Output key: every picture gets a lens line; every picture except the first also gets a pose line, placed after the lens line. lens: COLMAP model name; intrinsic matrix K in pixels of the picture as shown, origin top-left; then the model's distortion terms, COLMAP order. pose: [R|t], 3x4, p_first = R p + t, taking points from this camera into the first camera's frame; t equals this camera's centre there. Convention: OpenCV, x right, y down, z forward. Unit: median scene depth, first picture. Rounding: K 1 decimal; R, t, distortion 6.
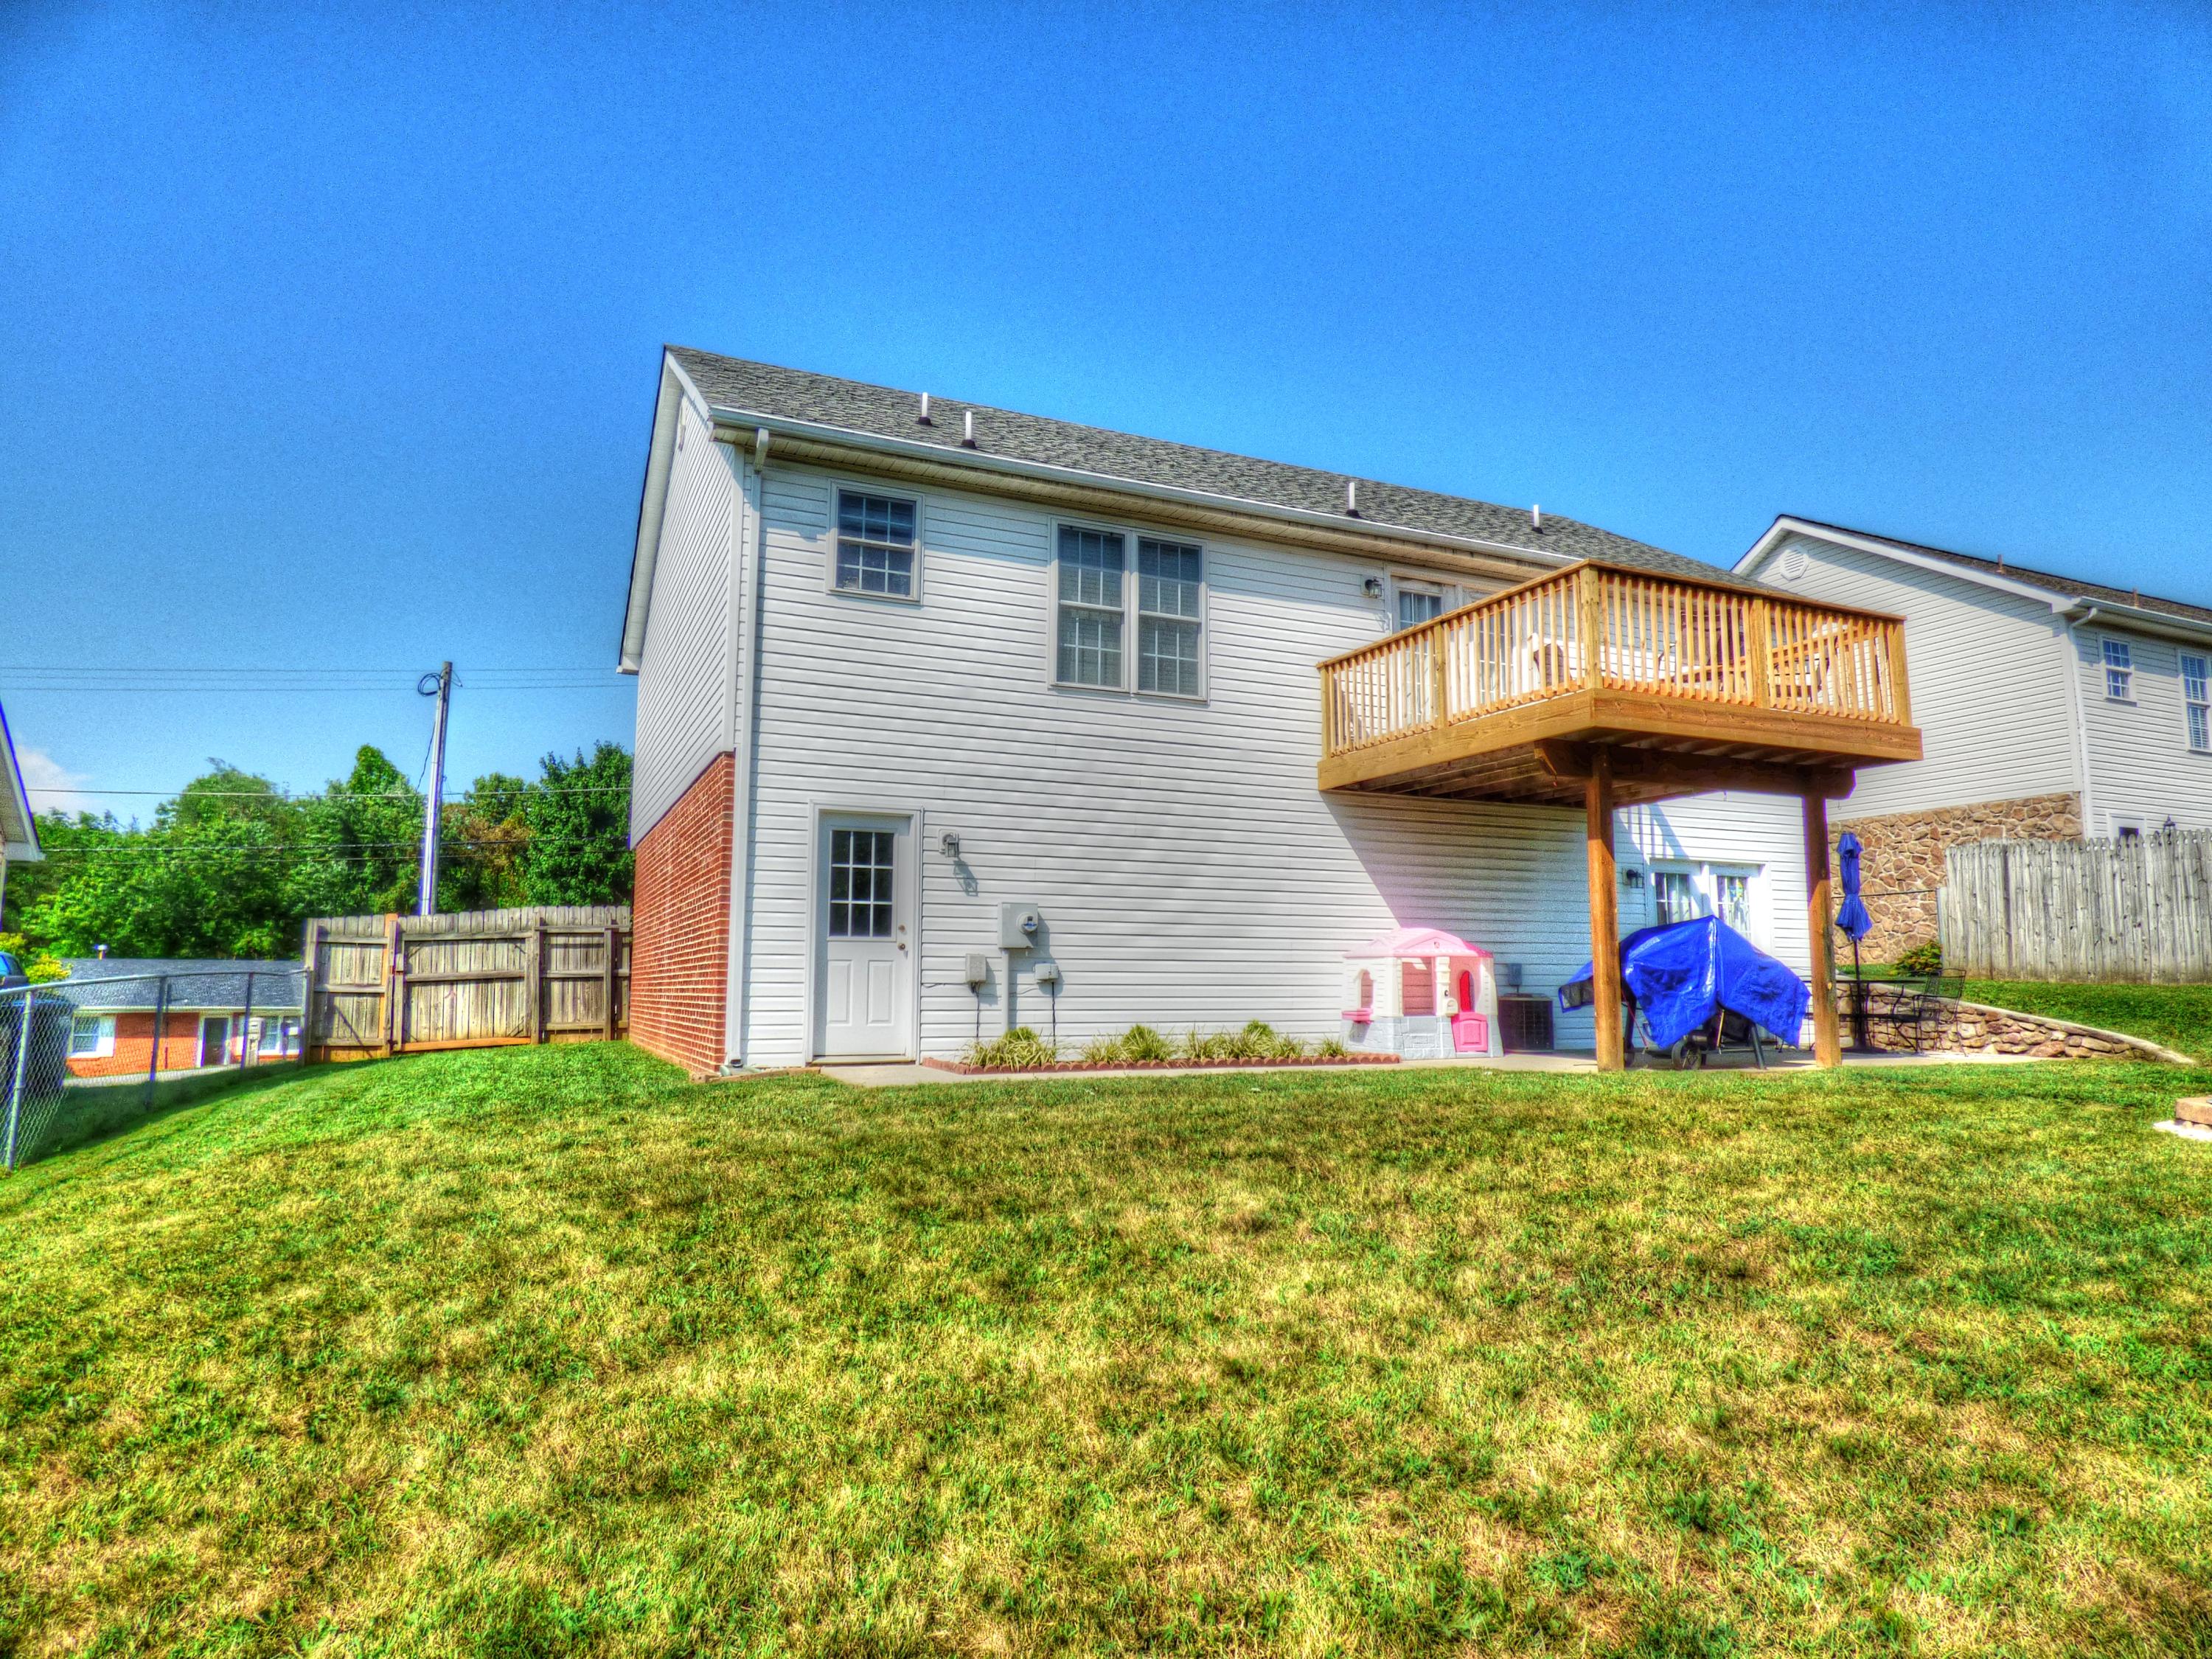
lens RADIAL K [[1337.9, 0, 1107.9], [0, 1337.9, 827.1], [0, 0, 1]] dist [-0.006766, -0.004129]
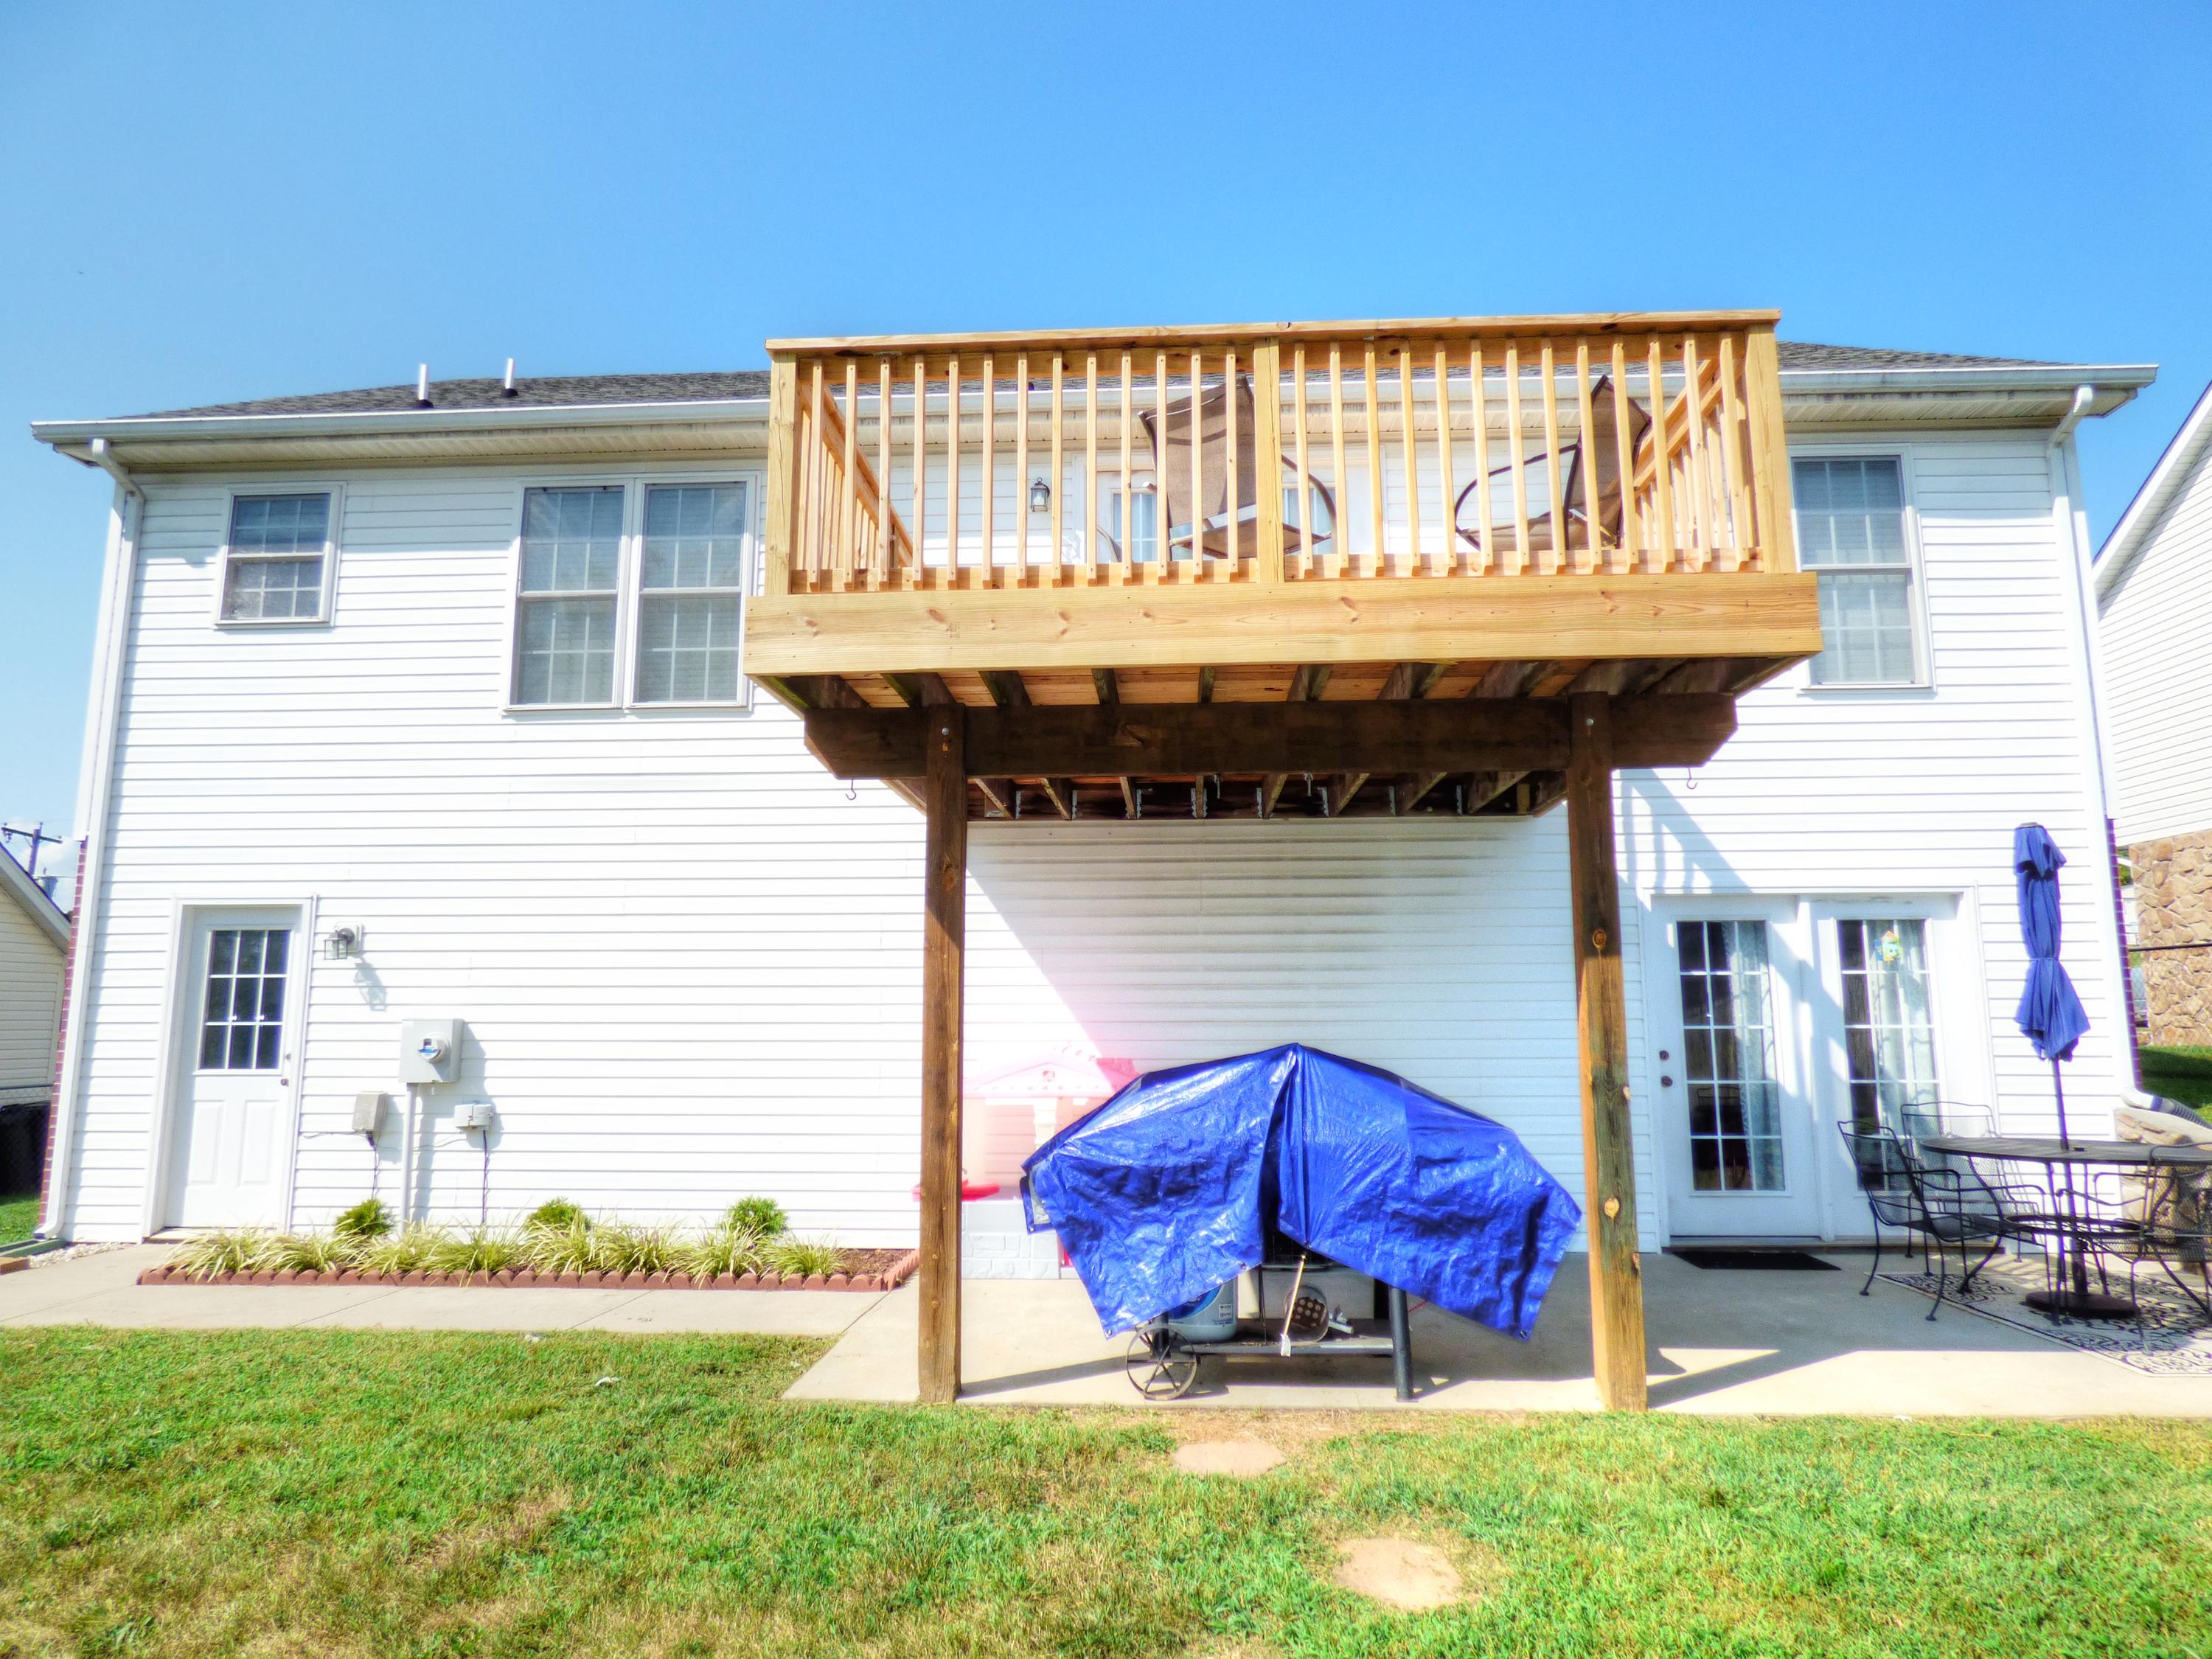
lens RADIAL K [[1337.9, 0, 1103.6], [0, 1337.9, 827.1], [0, 0, 1]] dist [-0.006766, -0.004129]
pose [[0.882428, -0.073372, -0.464691, 0.544943], [0.060910, 0.997268, -0.041798, 0.005599], [0.466488, 0.008580, 0.884486, 0.495942]]
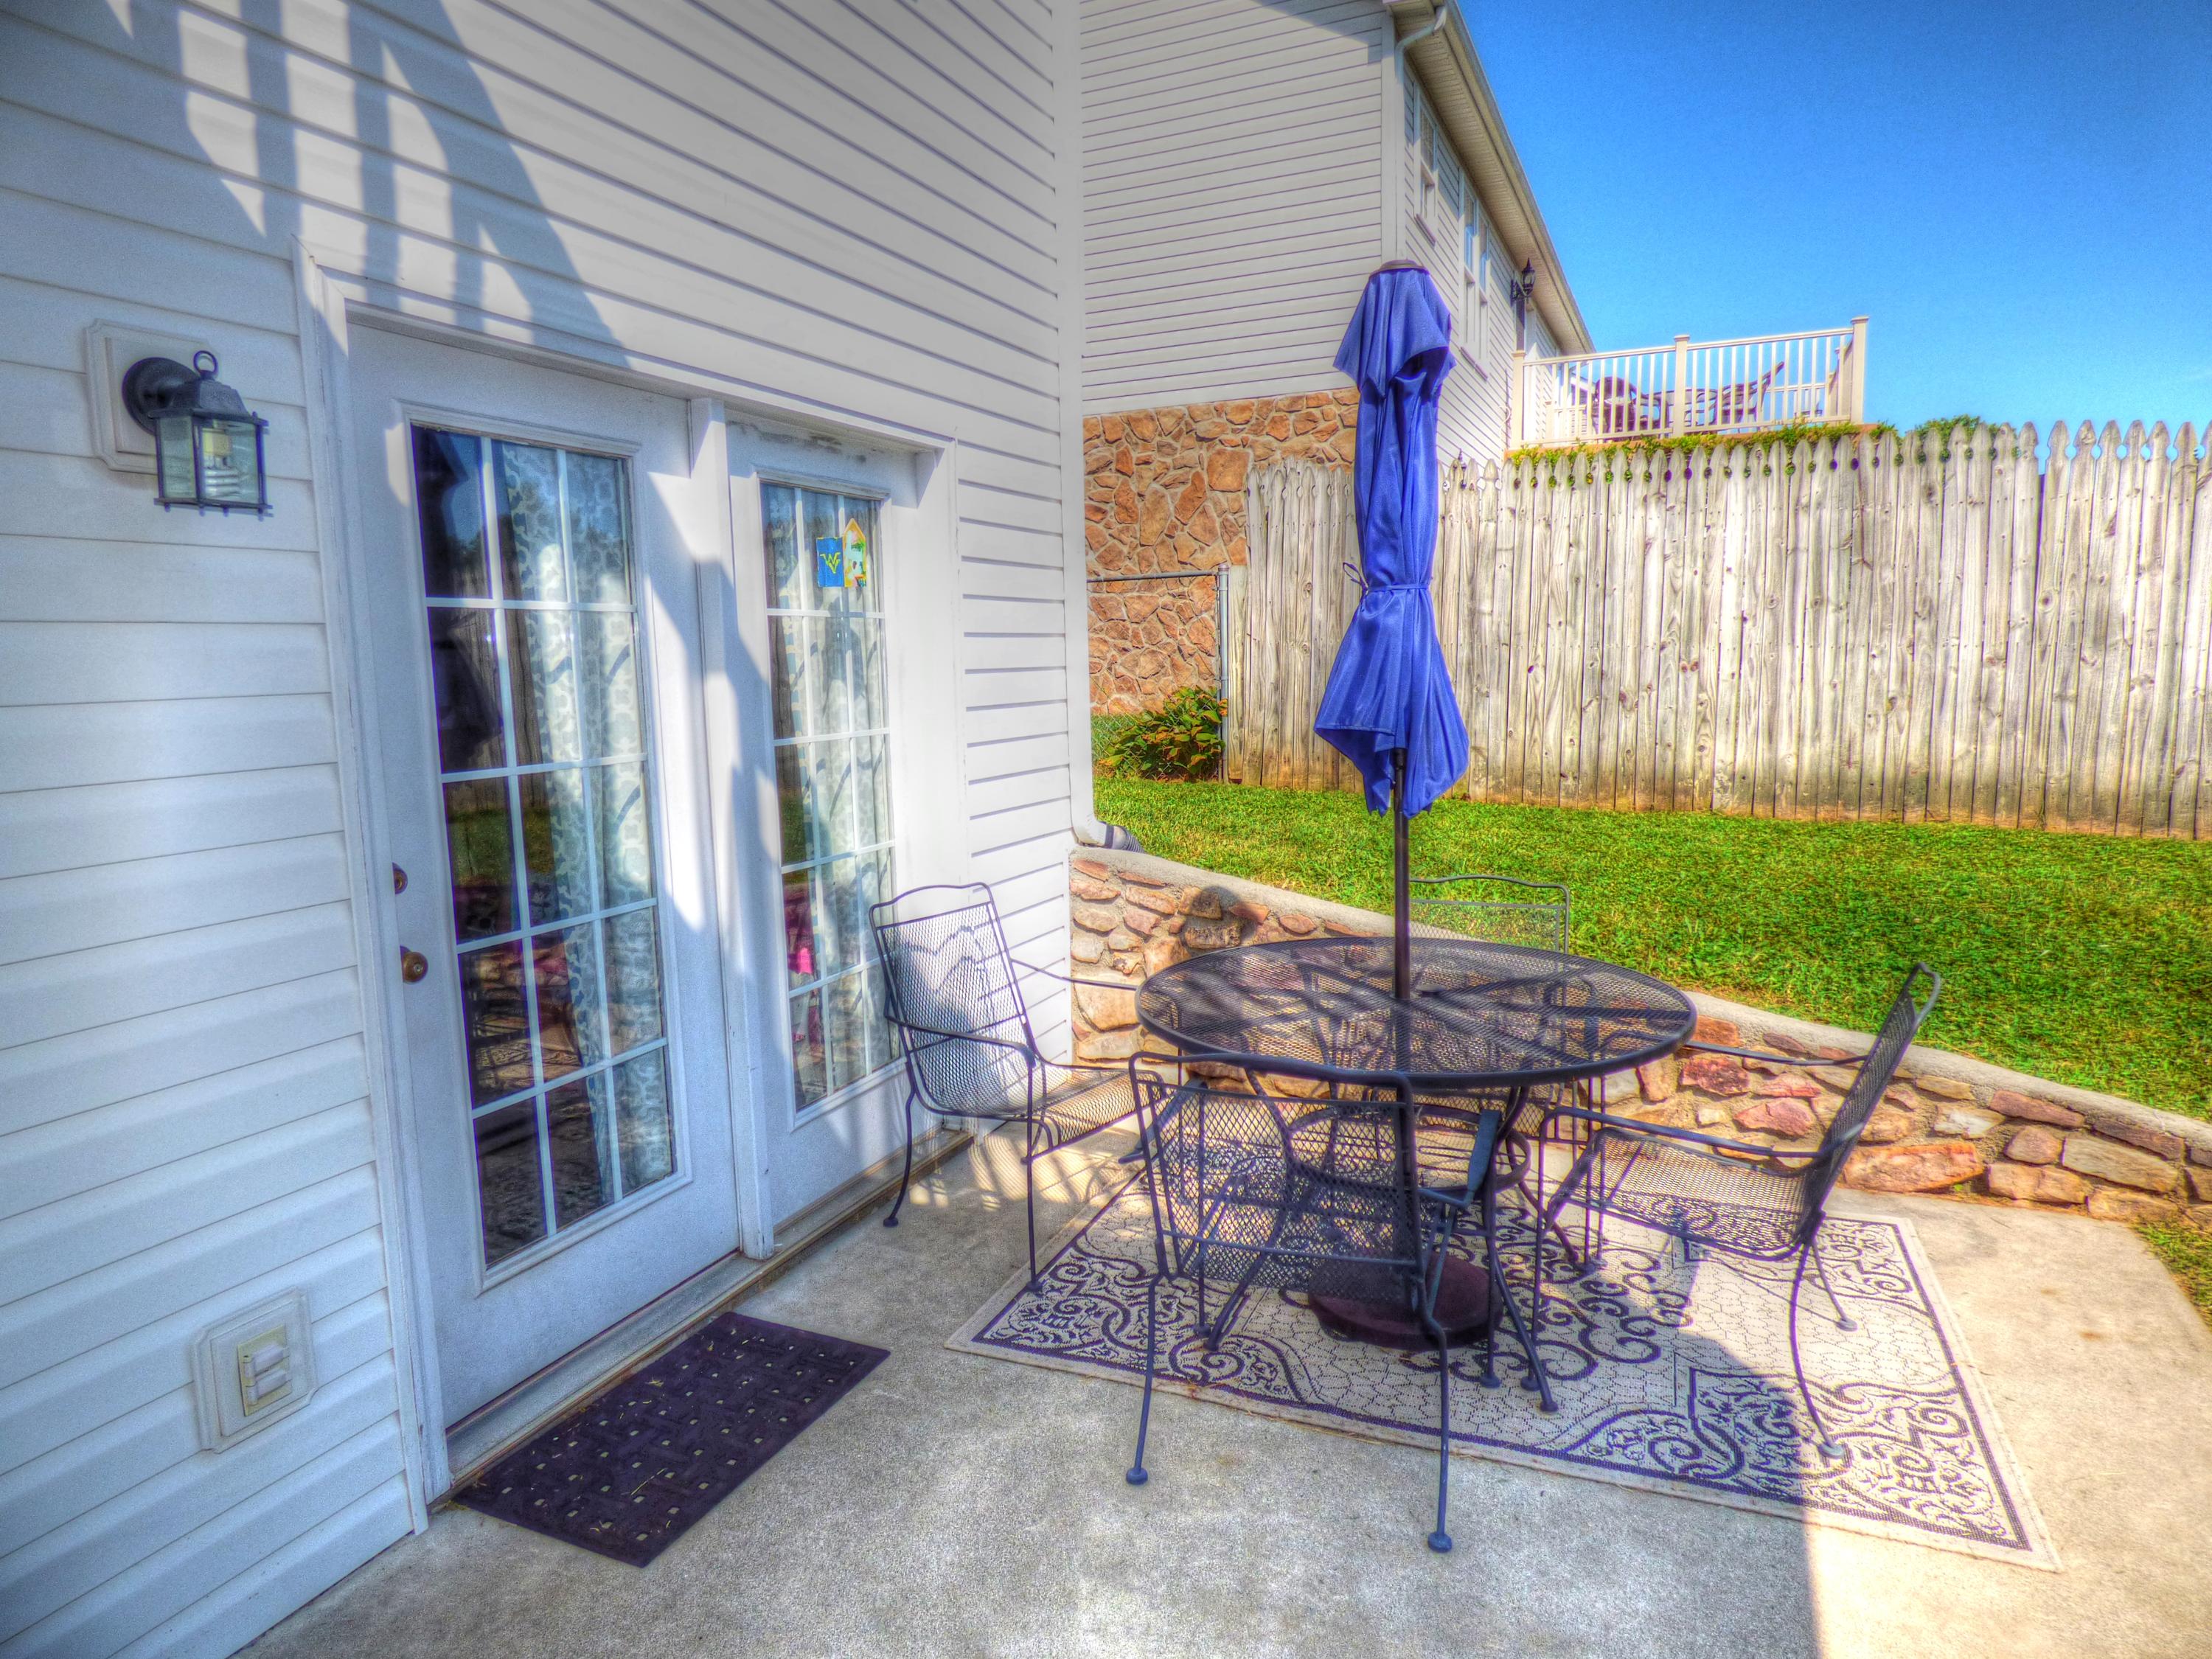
lens RADIAL K [[1337.9, 0, 1115.3], [0, 1337.9, 817.8], [0, 0, 1]] dist [-0.006766, -0.004129]
pose [[0.748533, -0.101478, 0.655287, 0.431896], [-0.050708, 0.976567, 0.209156, 0.050340], [-0.661156, -0.189789, 0.725847, 0.976757]]
